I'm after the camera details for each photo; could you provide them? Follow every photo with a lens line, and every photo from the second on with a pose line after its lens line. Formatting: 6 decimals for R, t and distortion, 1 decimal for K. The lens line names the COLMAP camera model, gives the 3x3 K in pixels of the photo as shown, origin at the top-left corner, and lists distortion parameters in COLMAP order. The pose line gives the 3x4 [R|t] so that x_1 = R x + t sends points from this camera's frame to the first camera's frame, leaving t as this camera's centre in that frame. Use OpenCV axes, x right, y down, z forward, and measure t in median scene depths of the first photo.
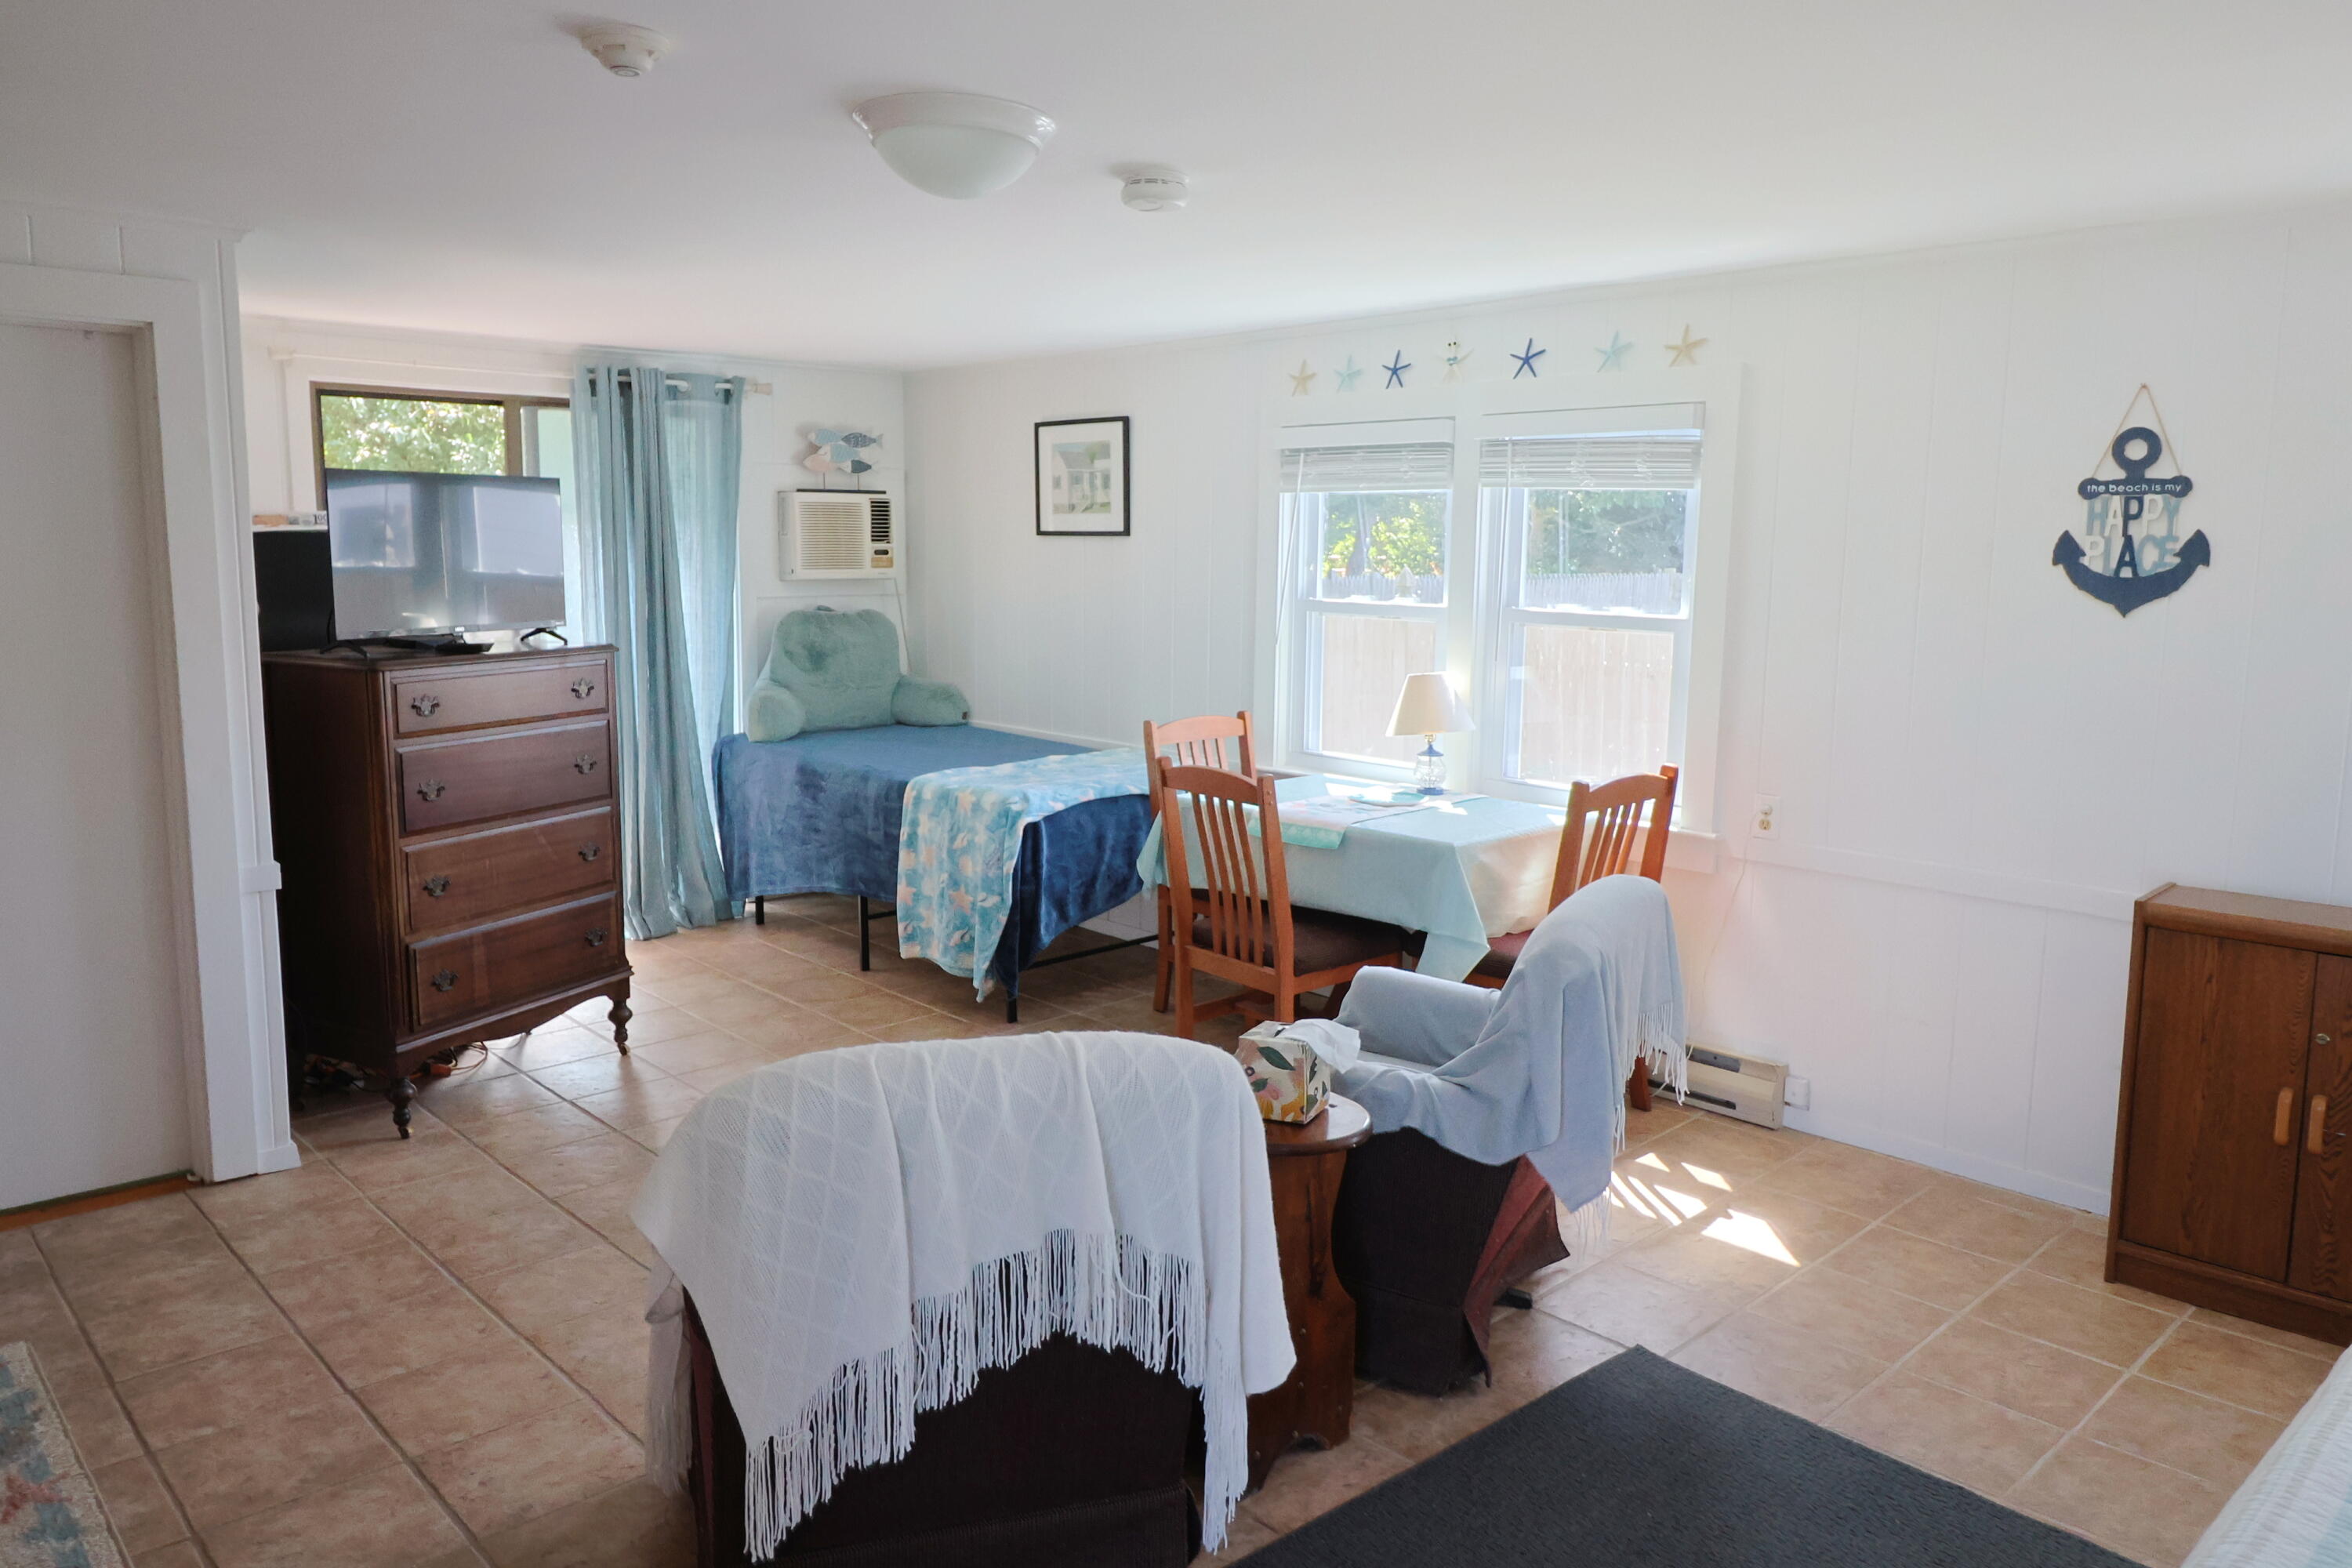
lens RADIAL K [[1609.9, 0, 1166.6], [0, 1609.9, 771.2], [0, 0, 1]] dist [-0.000853, -0.008747]
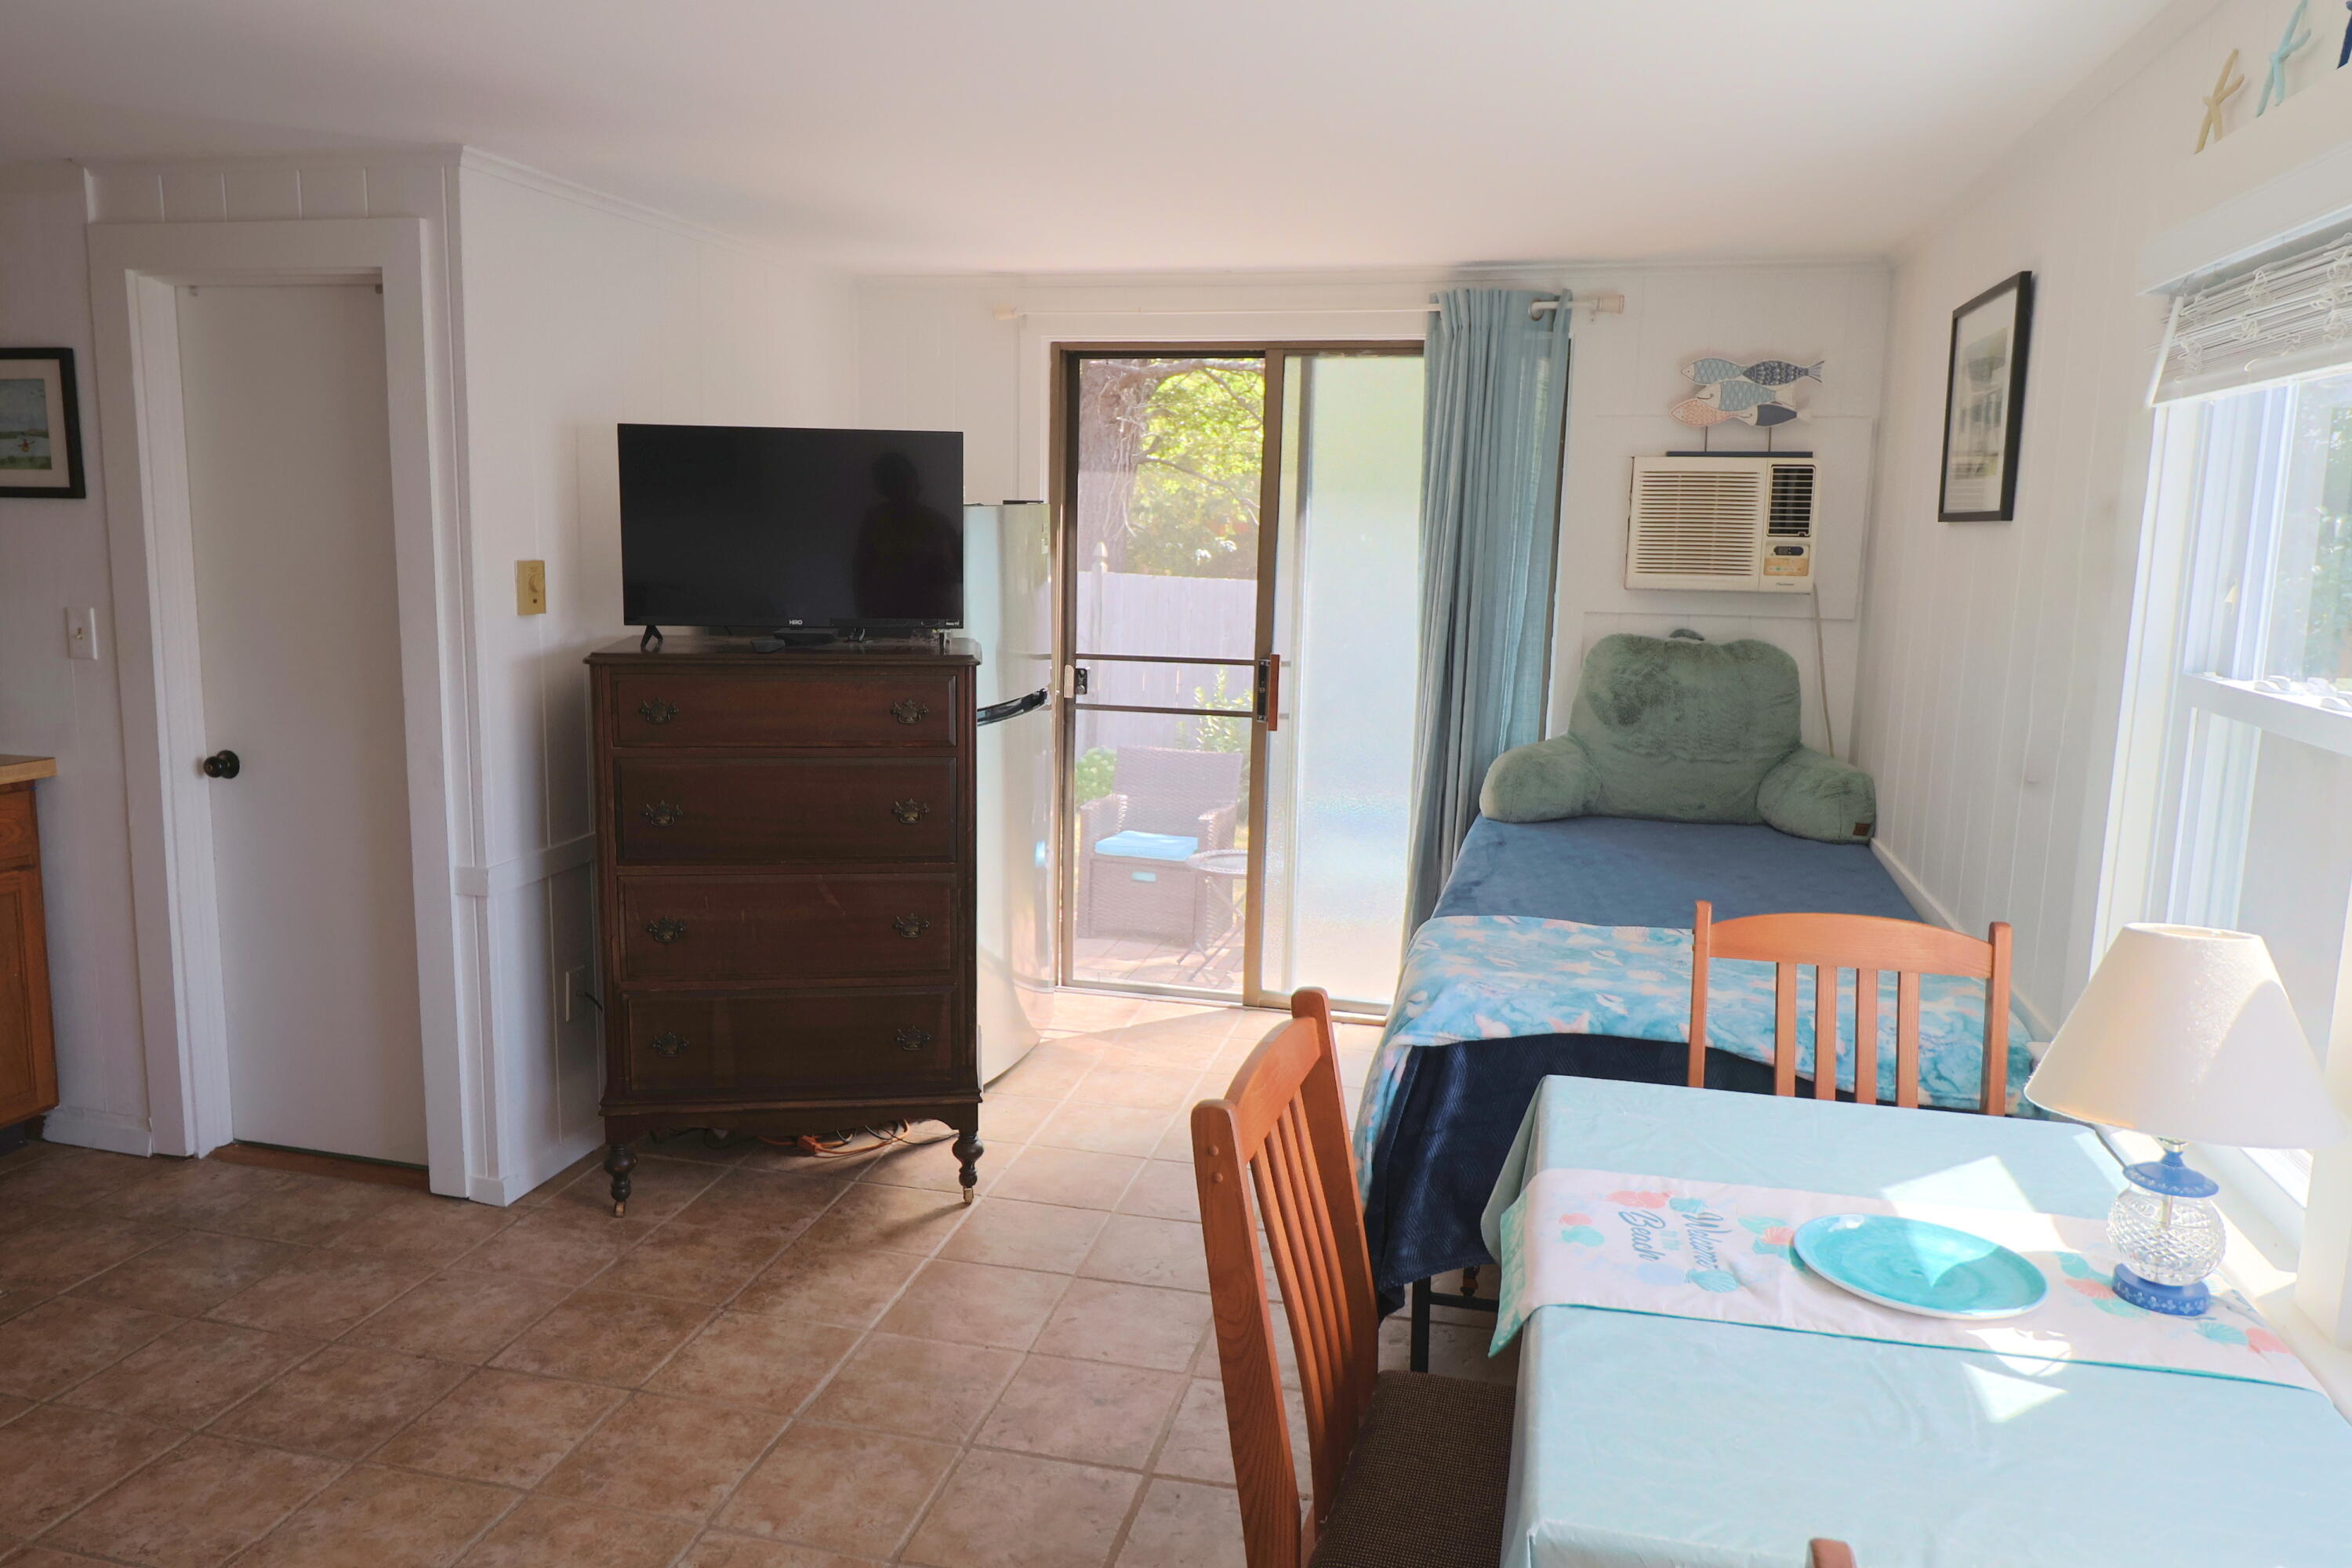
lens RADIAL K [[1609.9, 0, 1181.9], [0, 1609.9, 764.8], [0, 0, 1]] dist [-0.000853, -0.008747]
pose [[0.550967, 0.126974, -0.824811, 0.228359], [-0.134321, 0.988964, 0.062518, -0.063188], [0.823646, 0.076344, 0.561942, 0.476992]]
